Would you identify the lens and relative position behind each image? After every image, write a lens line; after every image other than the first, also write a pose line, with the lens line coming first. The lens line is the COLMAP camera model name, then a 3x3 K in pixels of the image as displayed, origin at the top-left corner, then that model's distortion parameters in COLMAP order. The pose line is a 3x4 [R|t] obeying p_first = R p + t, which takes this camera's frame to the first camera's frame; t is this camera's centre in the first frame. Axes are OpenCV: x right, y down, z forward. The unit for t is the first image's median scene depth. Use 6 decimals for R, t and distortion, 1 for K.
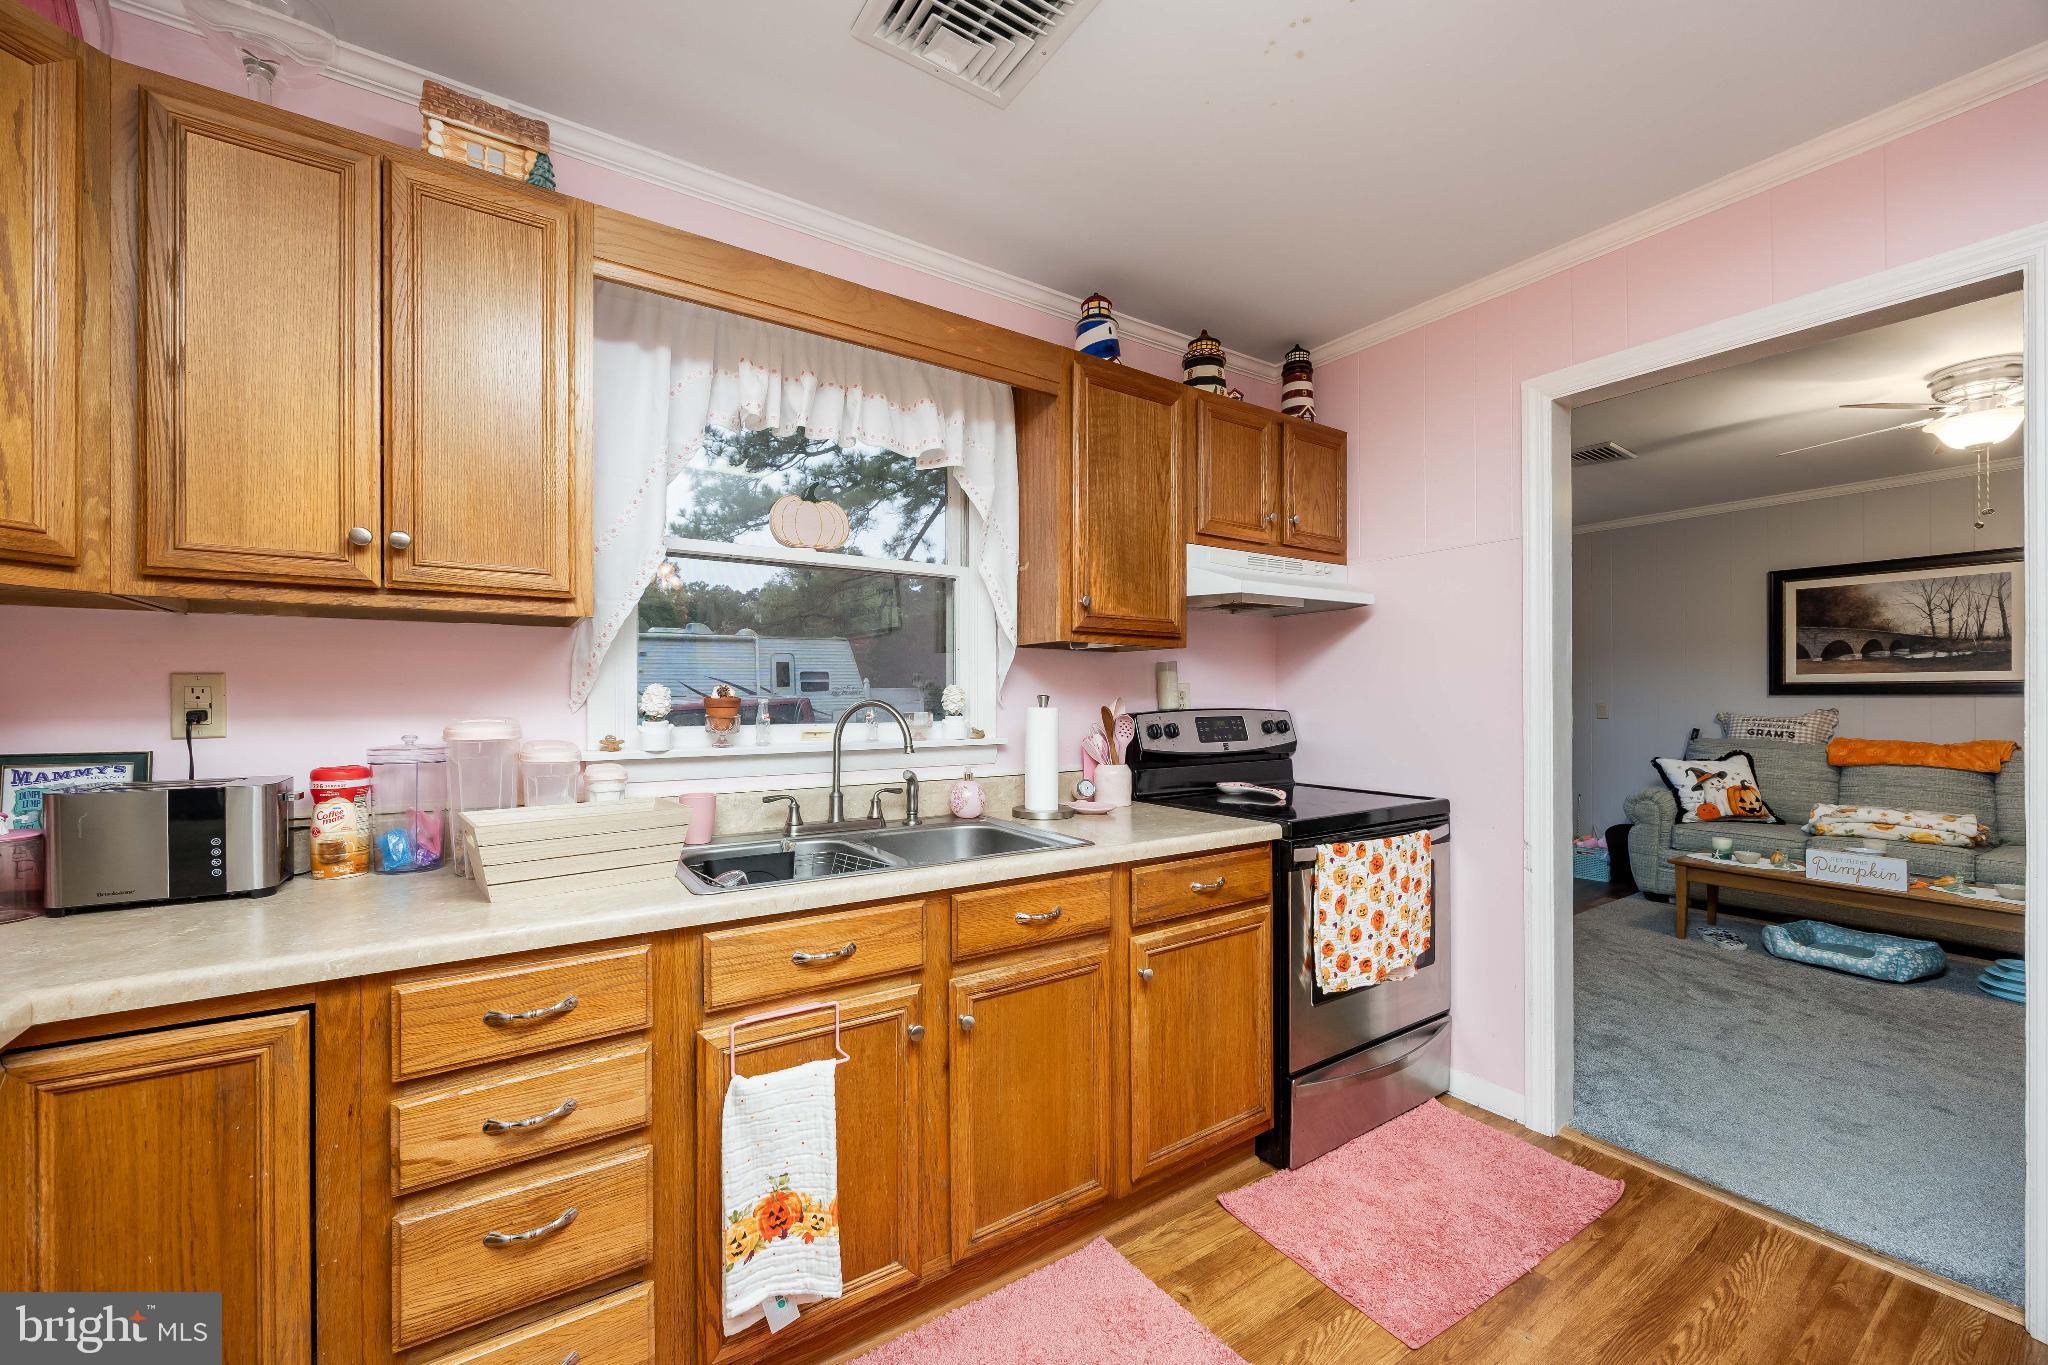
lens RADIAL K [[806.7, 0, 1017.1], [0, 806.7, 699.2], [0, 0, 1]] dist [-0.001788, -0.000314]
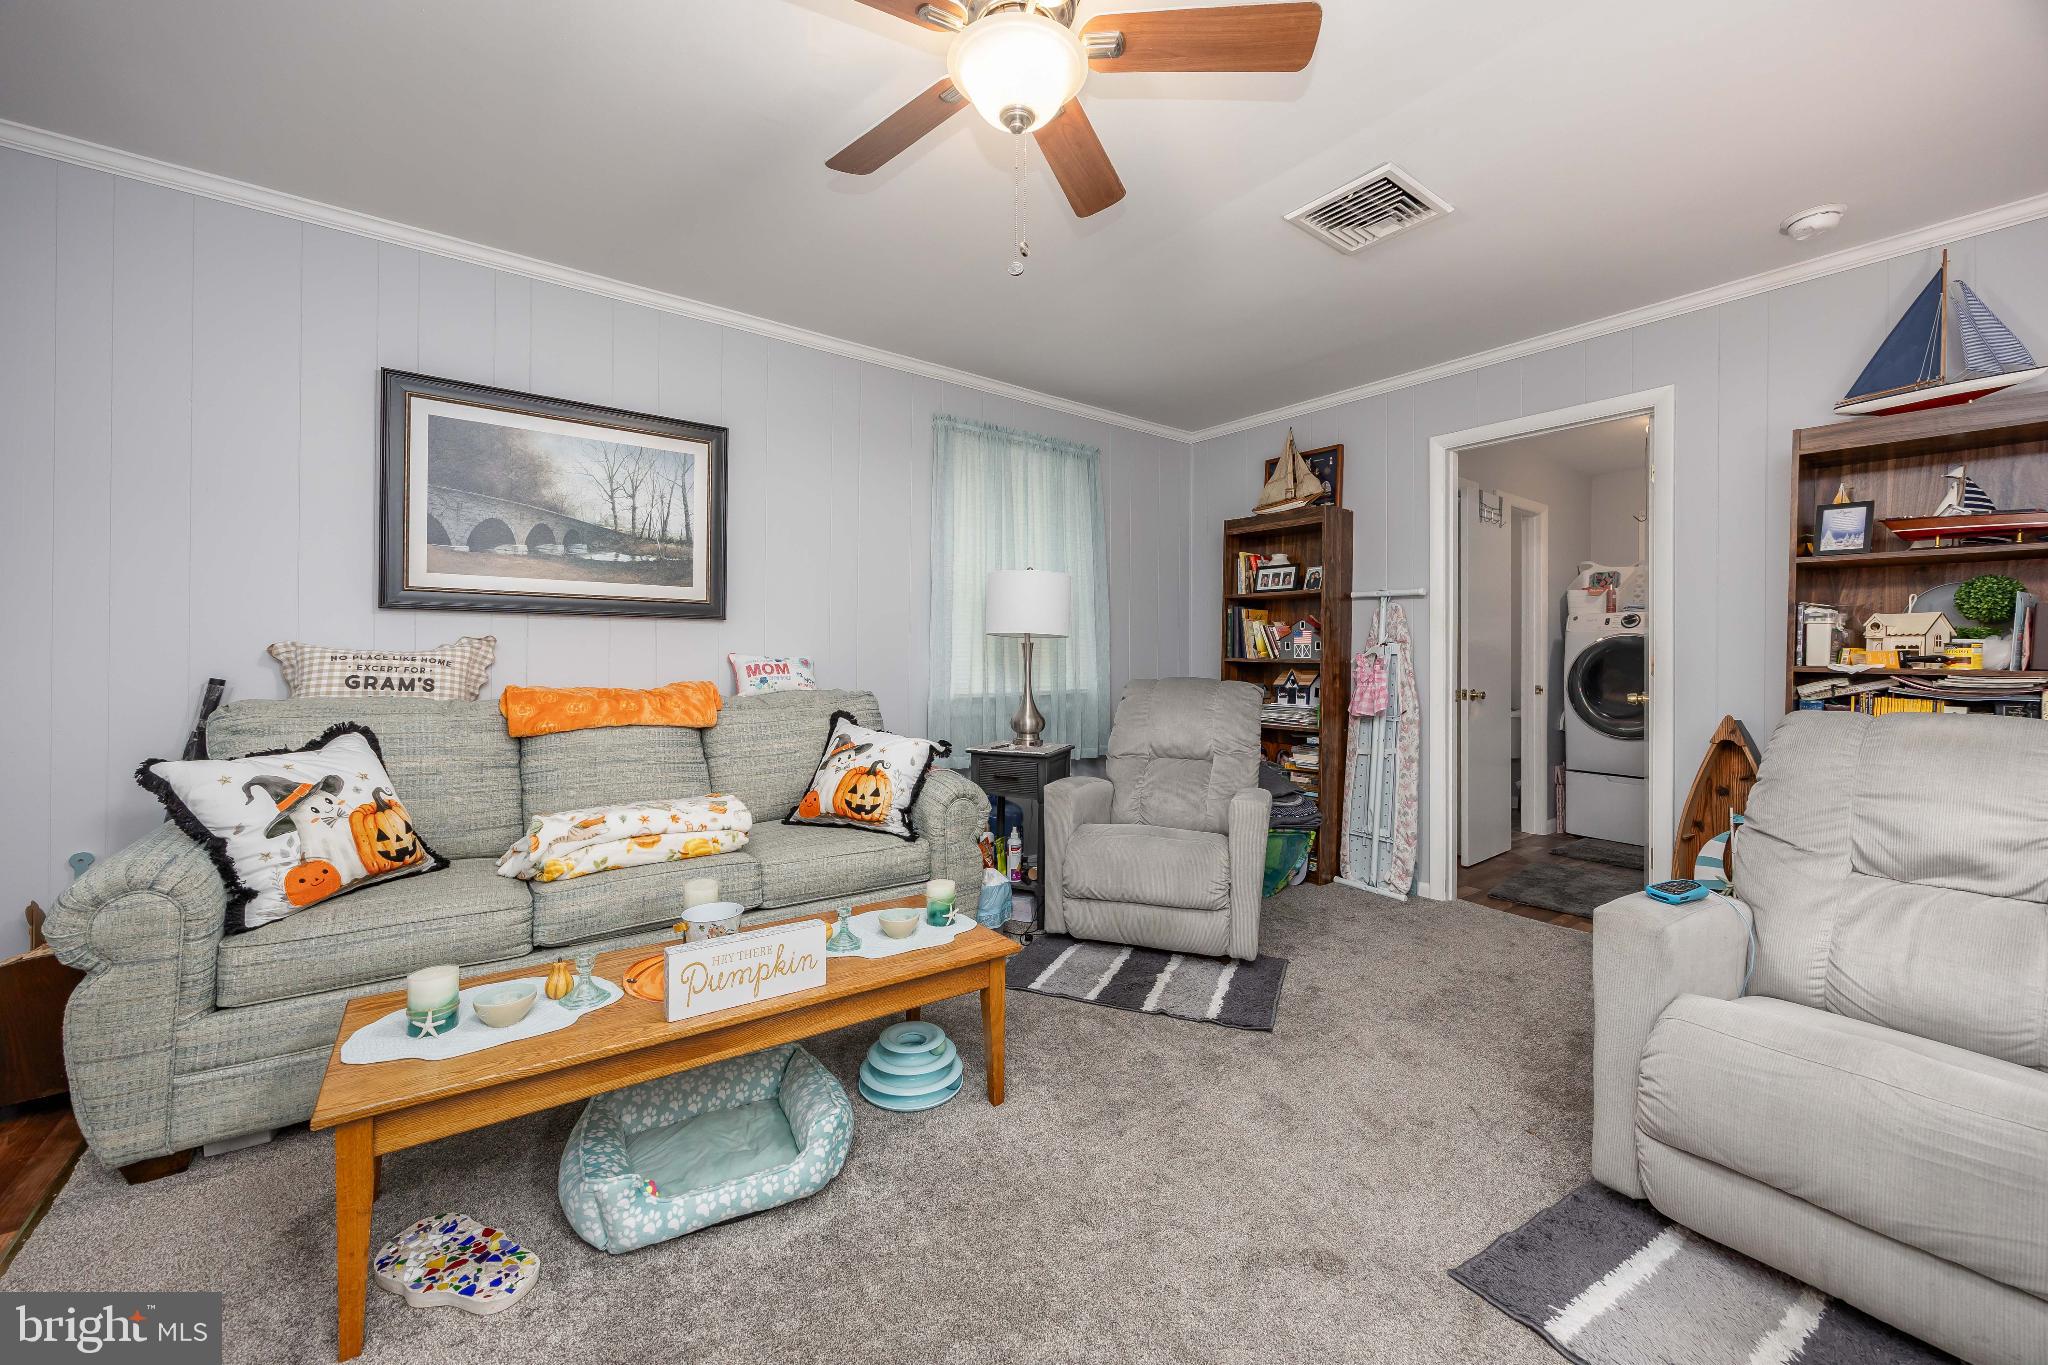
lens RADIAL K [[806.7, 0, 1050.9], [0, 806.7, 654.5], [0, 0, 1]] dist [-0.001788, -0.000314]
pose [[-0.053835, 0.000270, 0.998550, 0.881919], [-0.008213, 0.999966, -0.000713, 0.045805], [-0.998516, -0.008239, -0.053831, 1.323995]]
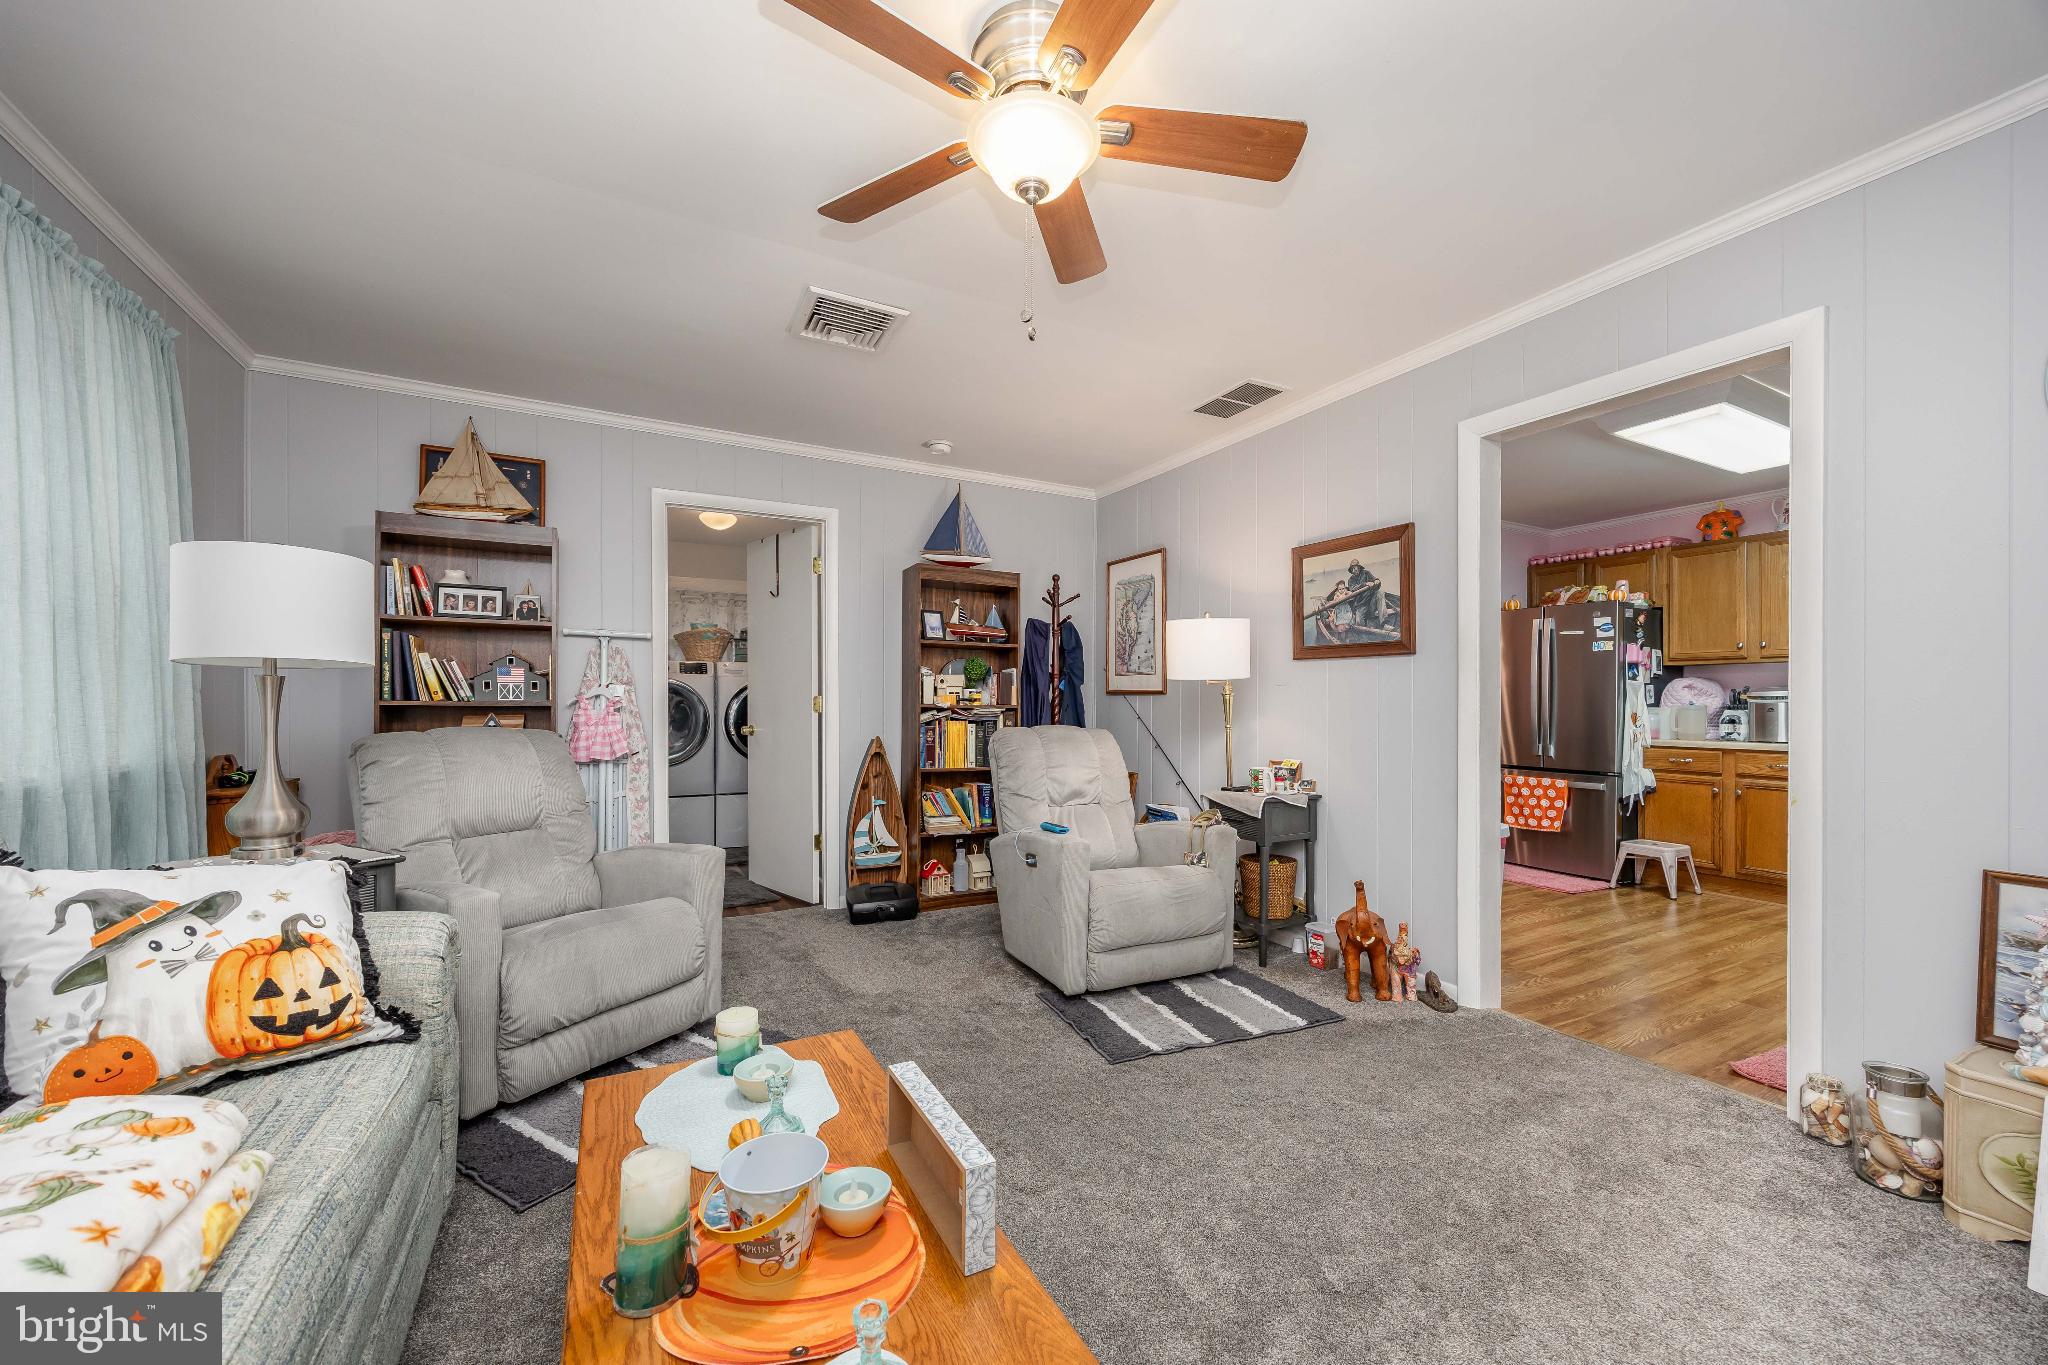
lens RADIAL K [[781.9, 0, 1030.4], [0, 781.9, 698.5], [0, 0, 1]] dist [-0.003698, 0.000650]
pose [[-0.995736, -0.002883, 0.092205, 1.503970], [-0.003407, 0.999979, -0.005529, 0.049353], [-0.092188, -0.005820, -0.995725, 2.013074]]
